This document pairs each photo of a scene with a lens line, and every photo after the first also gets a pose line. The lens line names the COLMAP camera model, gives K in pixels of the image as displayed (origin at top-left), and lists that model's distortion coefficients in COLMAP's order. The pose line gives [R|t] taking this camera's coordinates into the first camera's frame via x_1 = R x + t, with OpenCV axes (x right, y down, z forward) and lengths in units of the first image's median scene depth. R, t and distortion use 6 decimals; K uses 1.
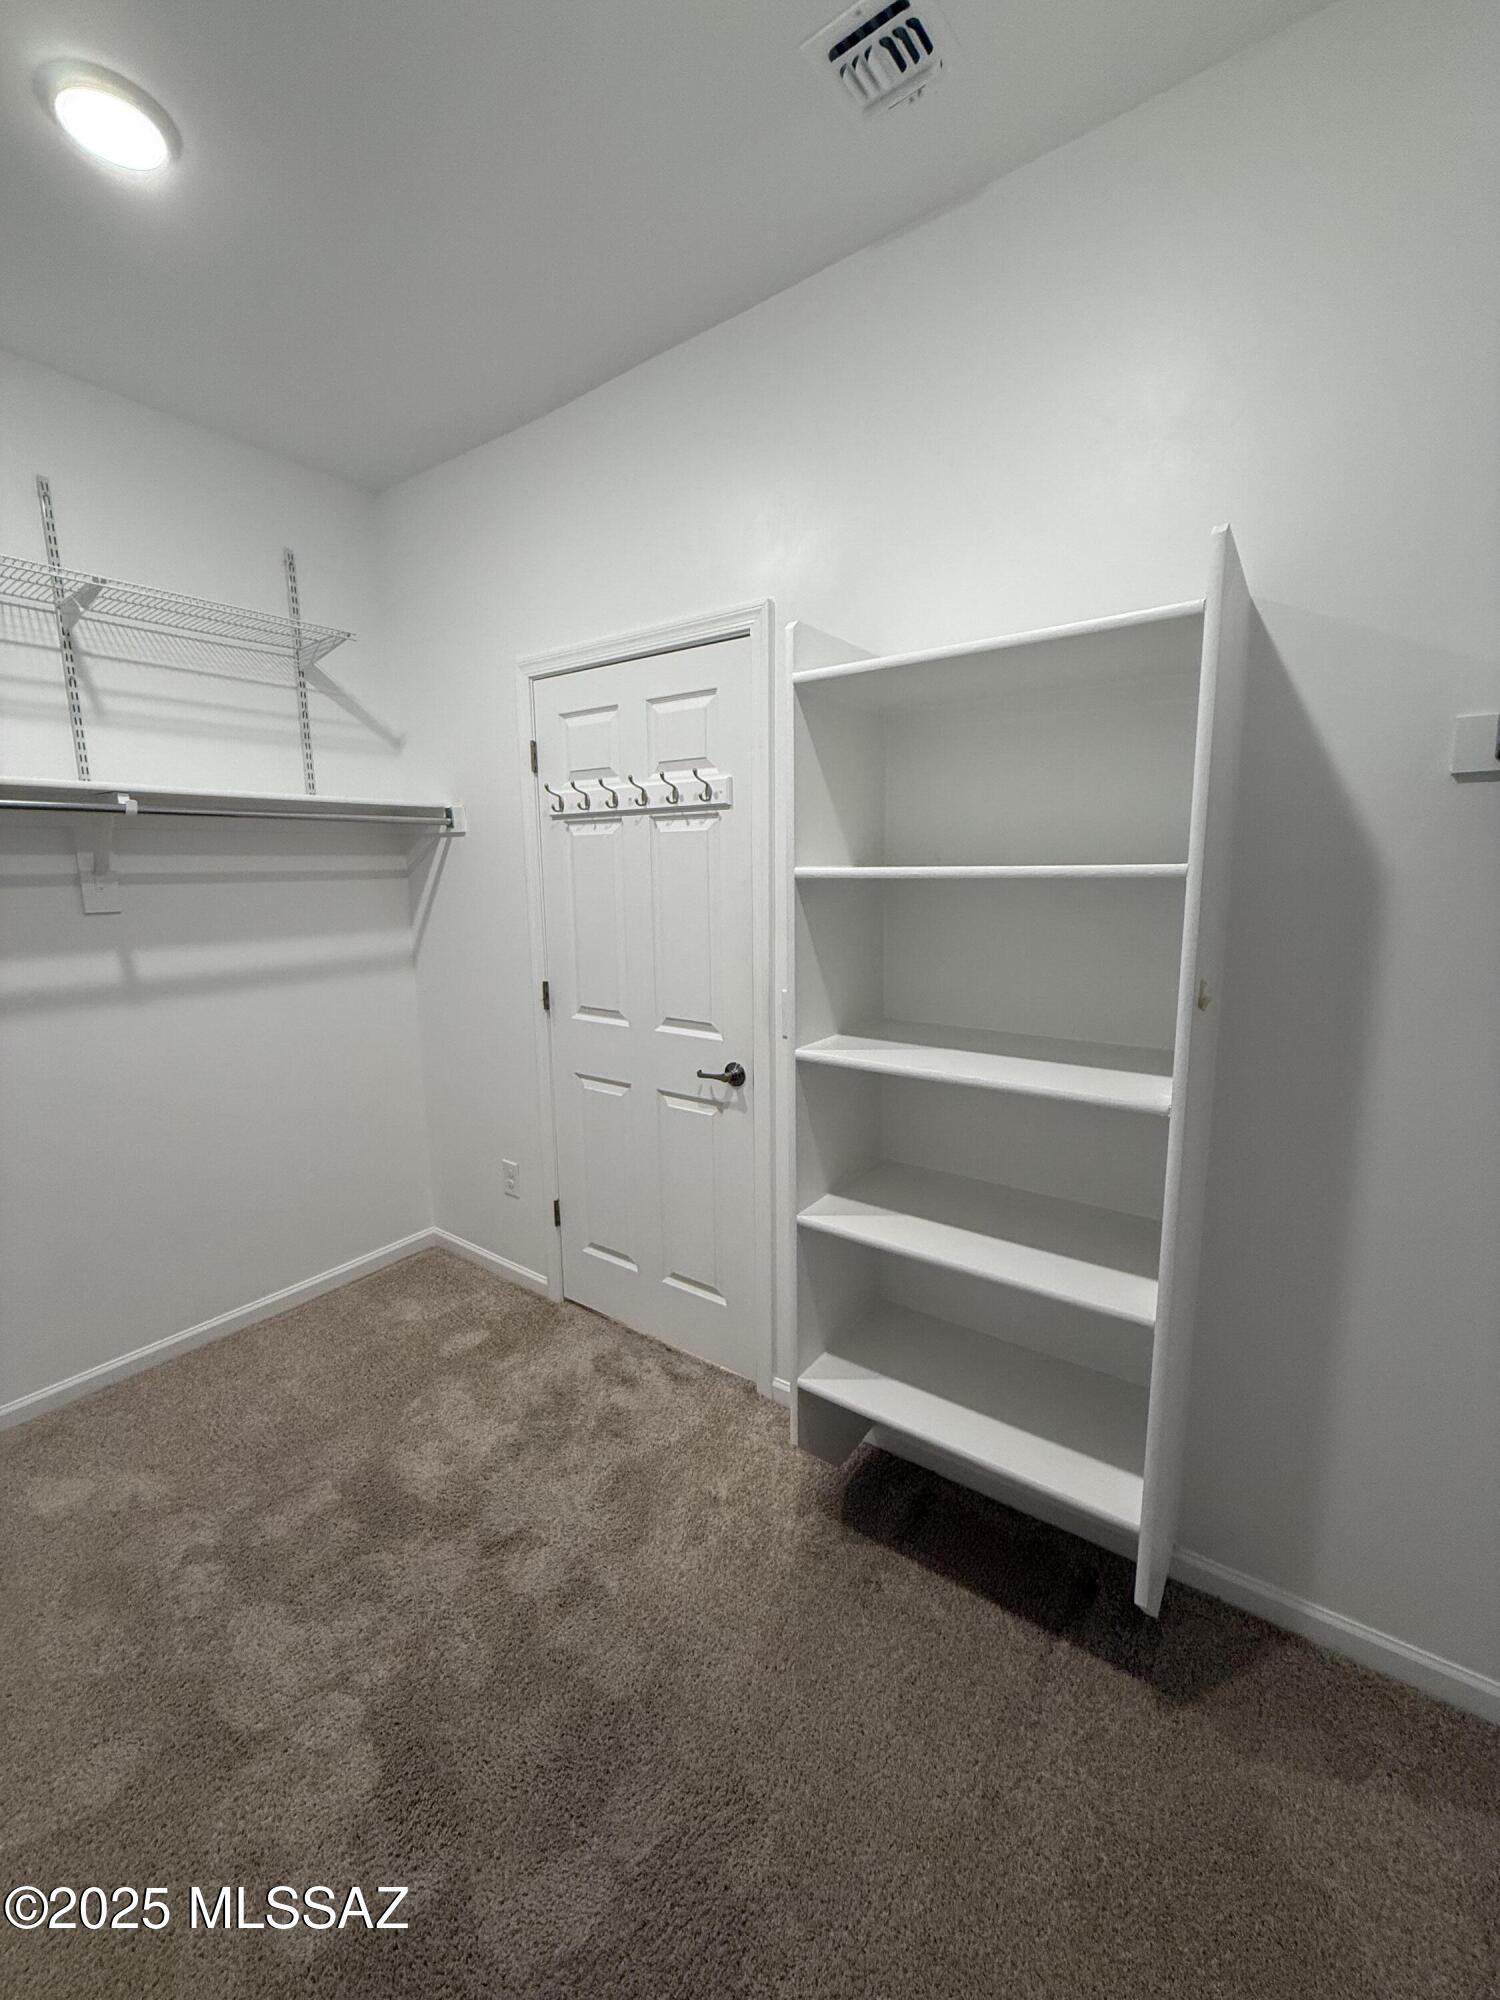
lens RADIAL K [[796.7, 0, 750.0], [0, 796.7, 1000.0], [0, 0, 1]] dist [-0.008333, -0.000088]
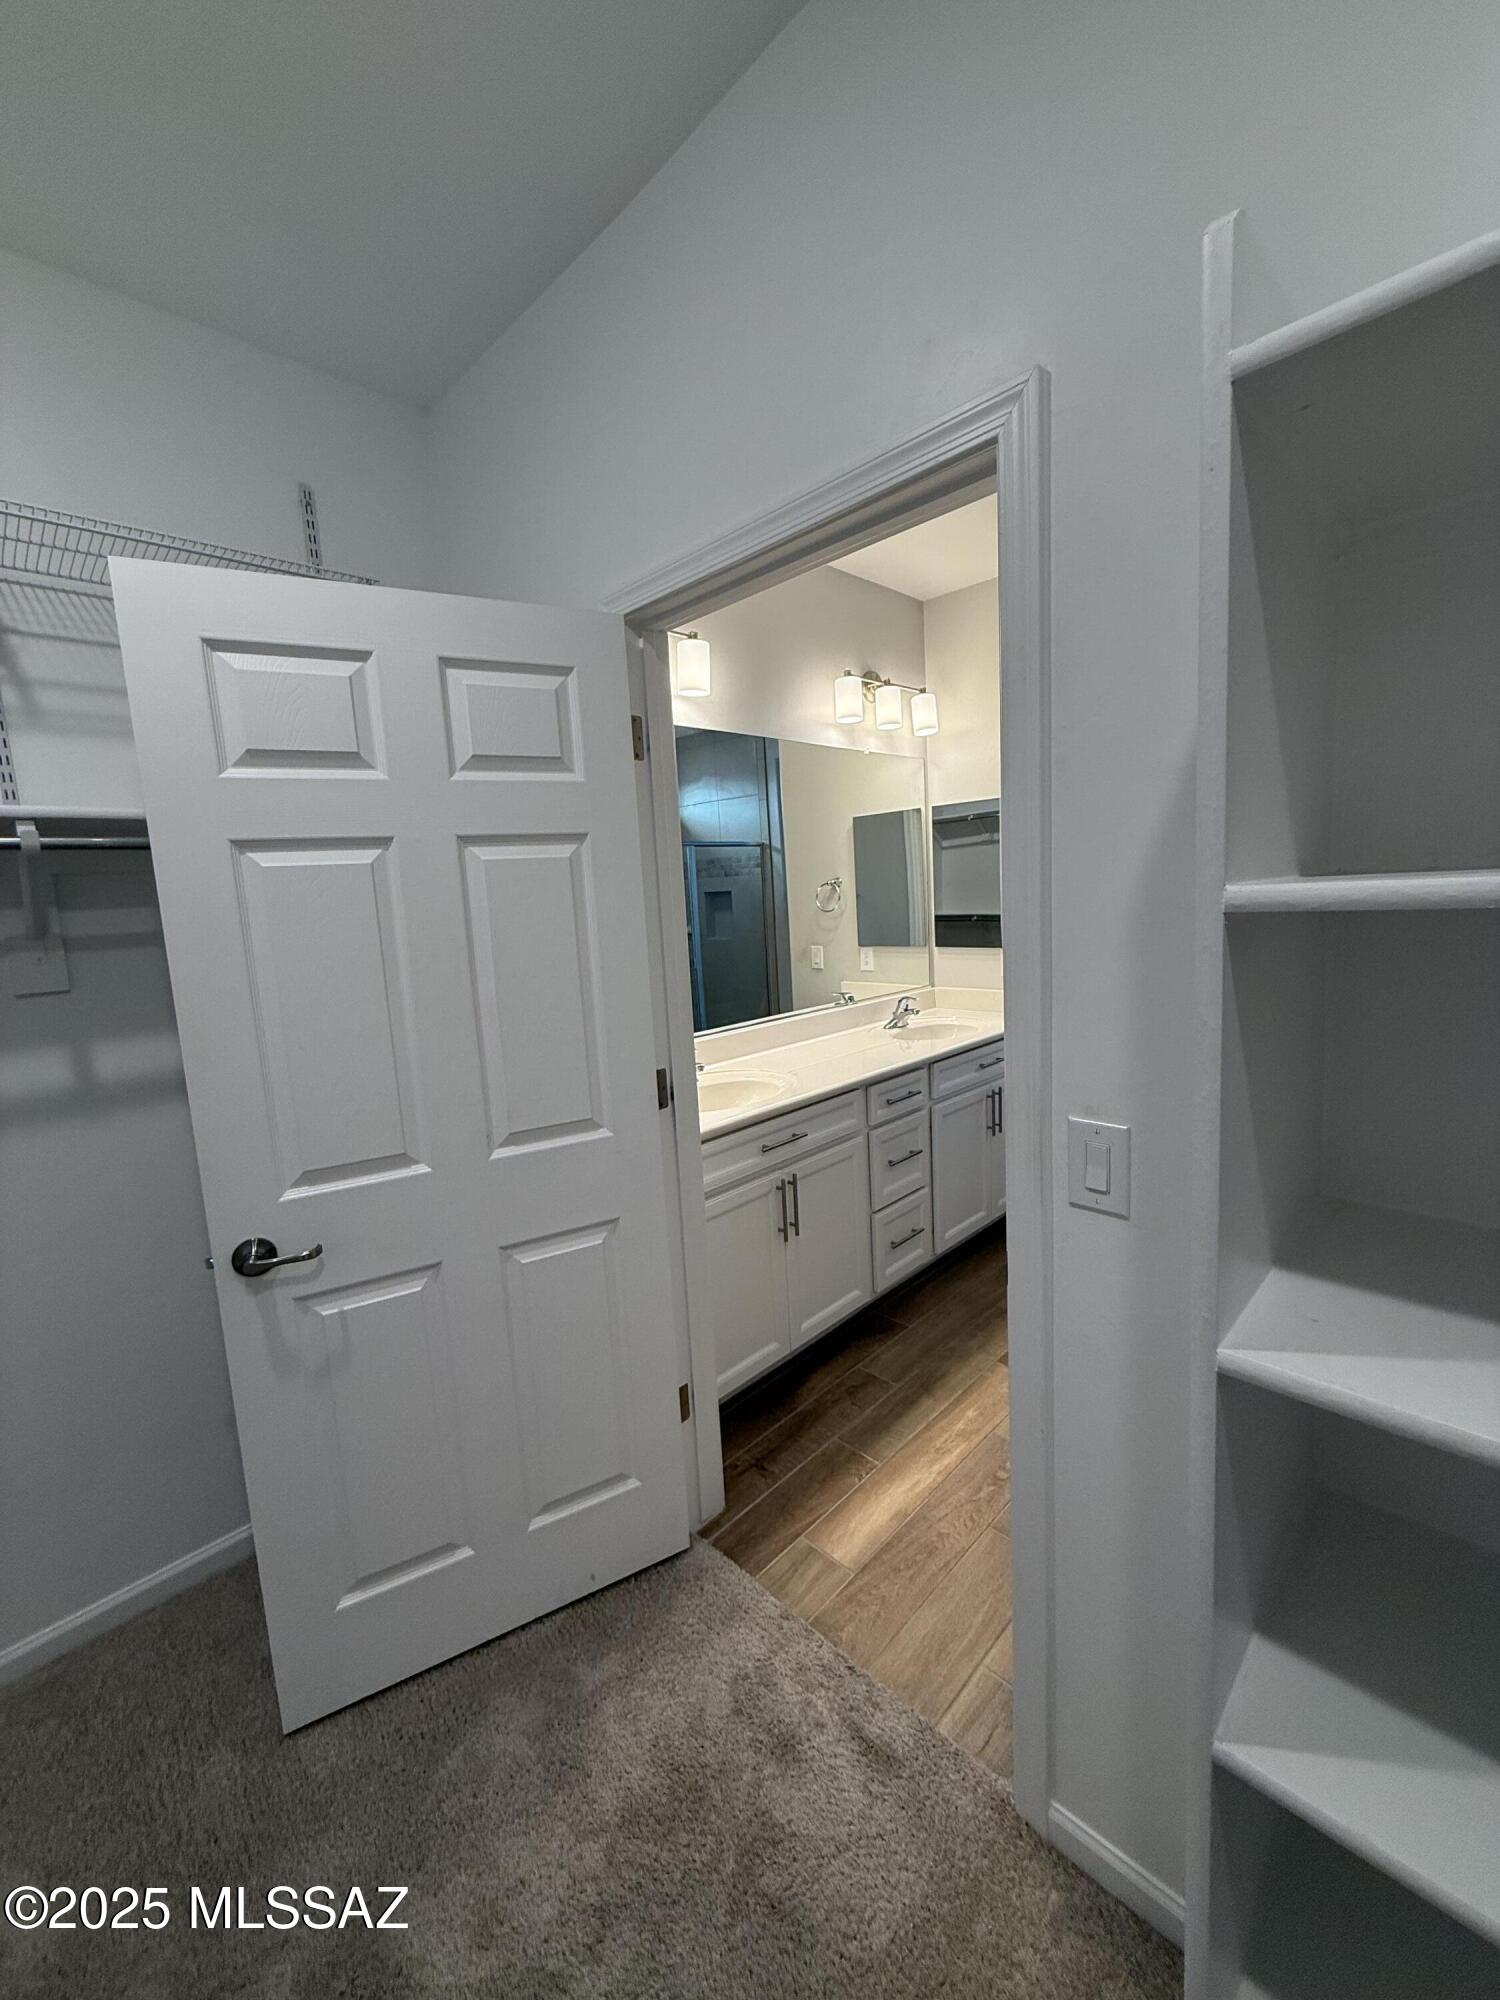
lens RADIAL K [[796.7, 0, 750.0], [0, 796.7, 1000.0], [0, 0, 1]] dist [-0.008333, -0.000088]
pose [[0.985151, -0.021585, -0.170325, -0.071683], [0.016793, 0.999423, -0.029527, -0.073249], [0.170864, 0.026228, 0.984945, 0.414774]]
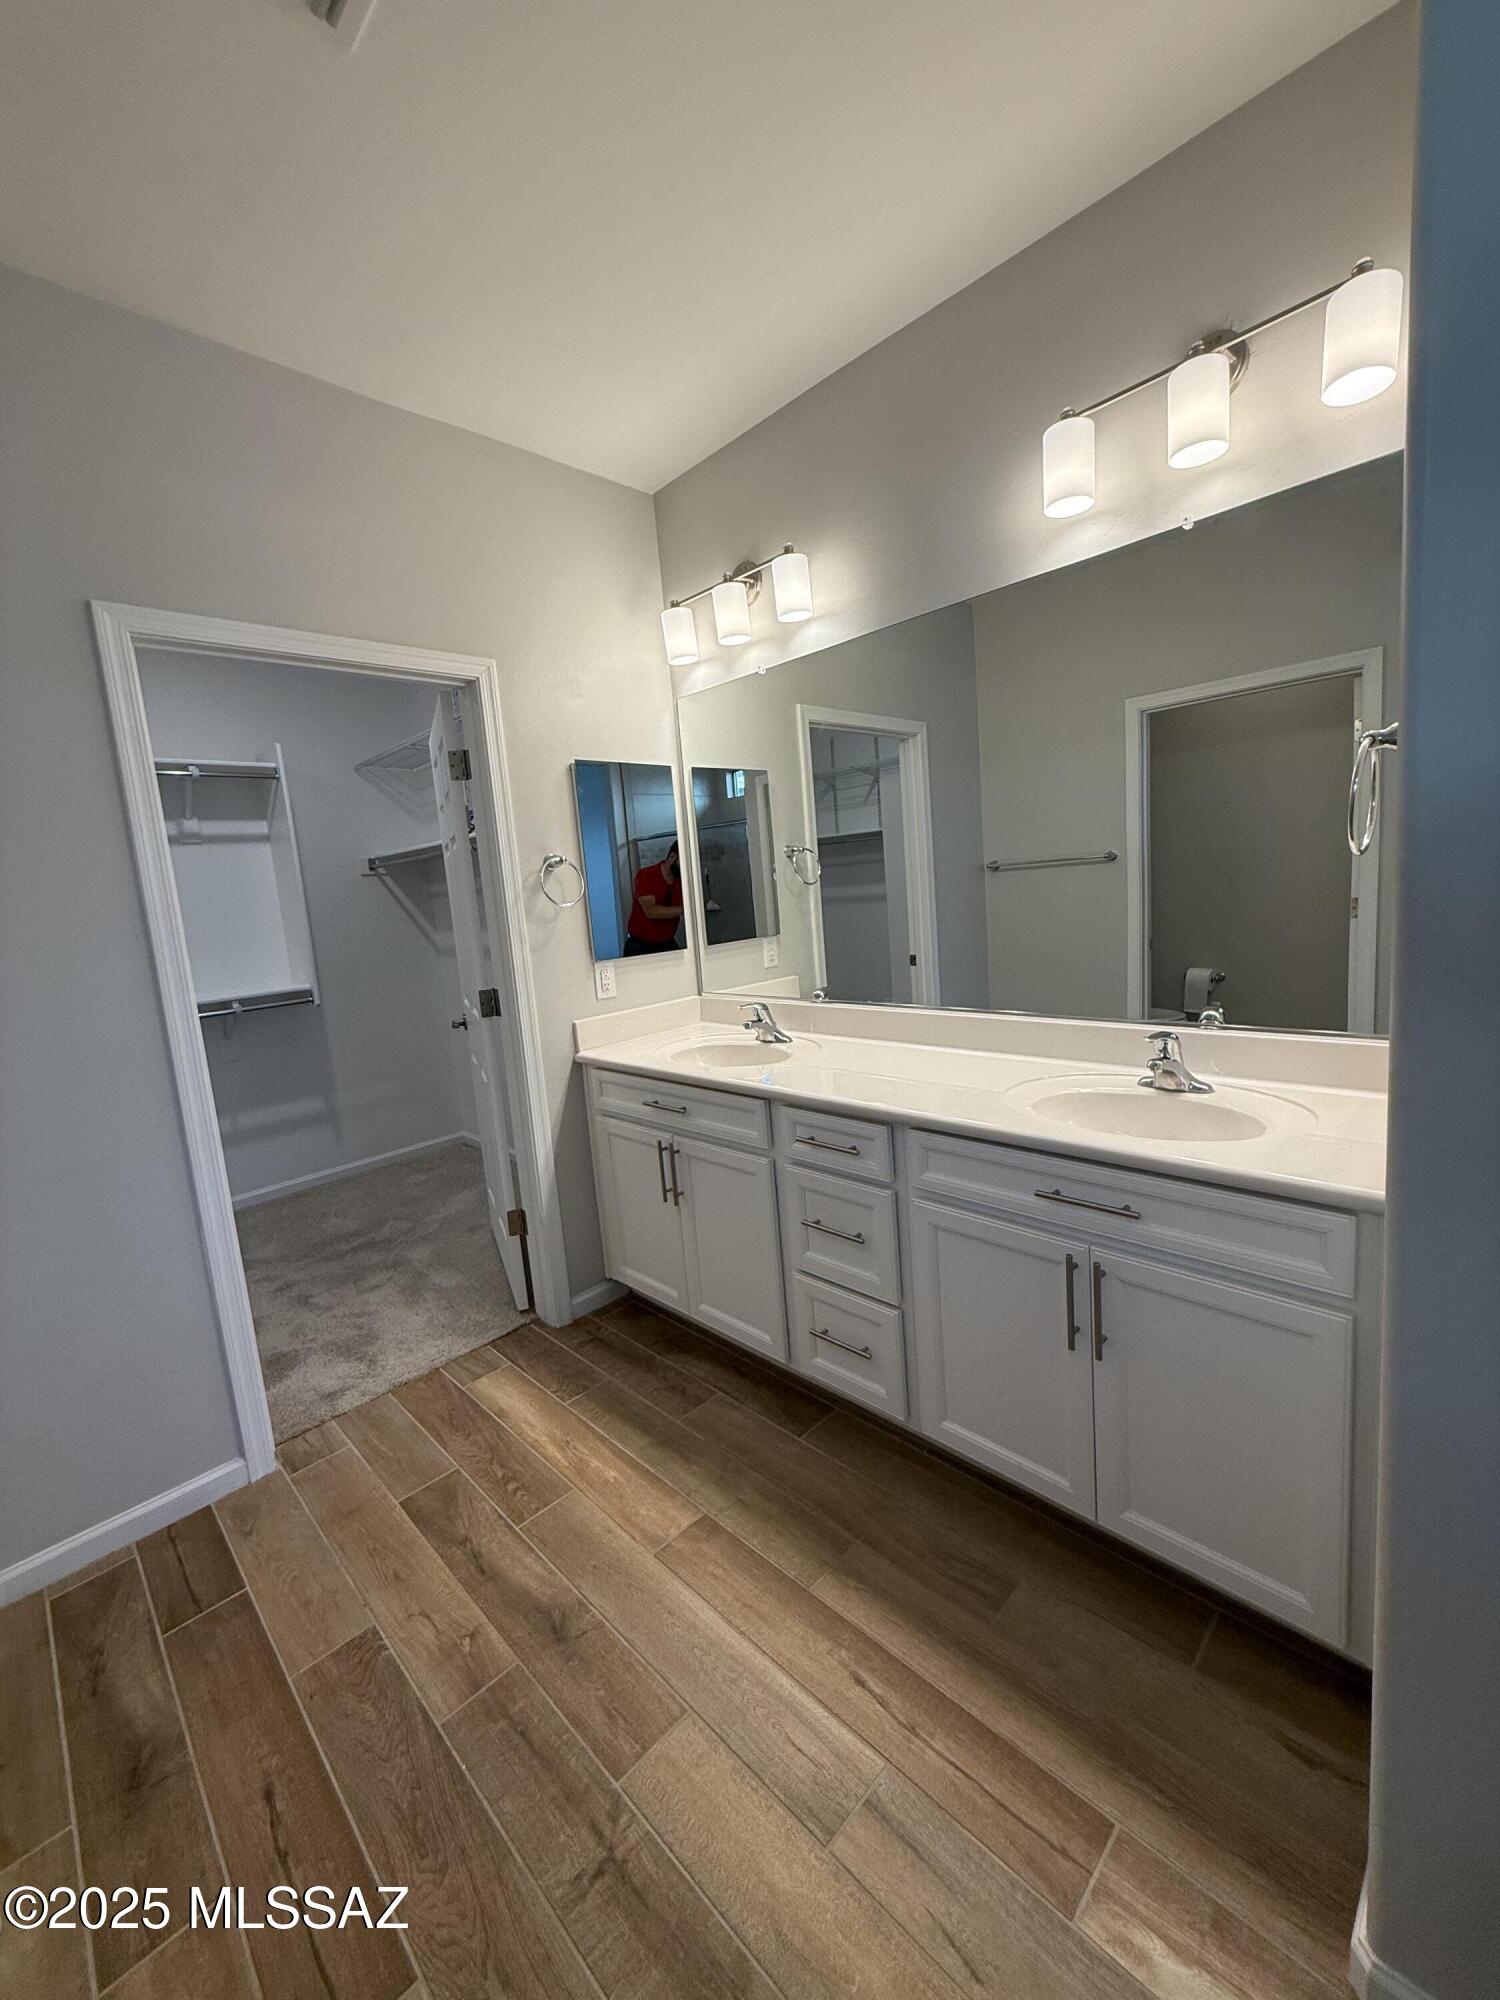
lens RADIAL K [[796.7, 0, 750.0], [0, 796.7, 1000.0], [0, 0, 1]] dist [-0.008333, -0.000088]
pose [[-0.175066, 0.169809, -0.969802, 0.669562], [-0.073537, 0.980008, 0.184871, -0.235995], [0.981807, 0.103681, -0.159079, 1.580055]]
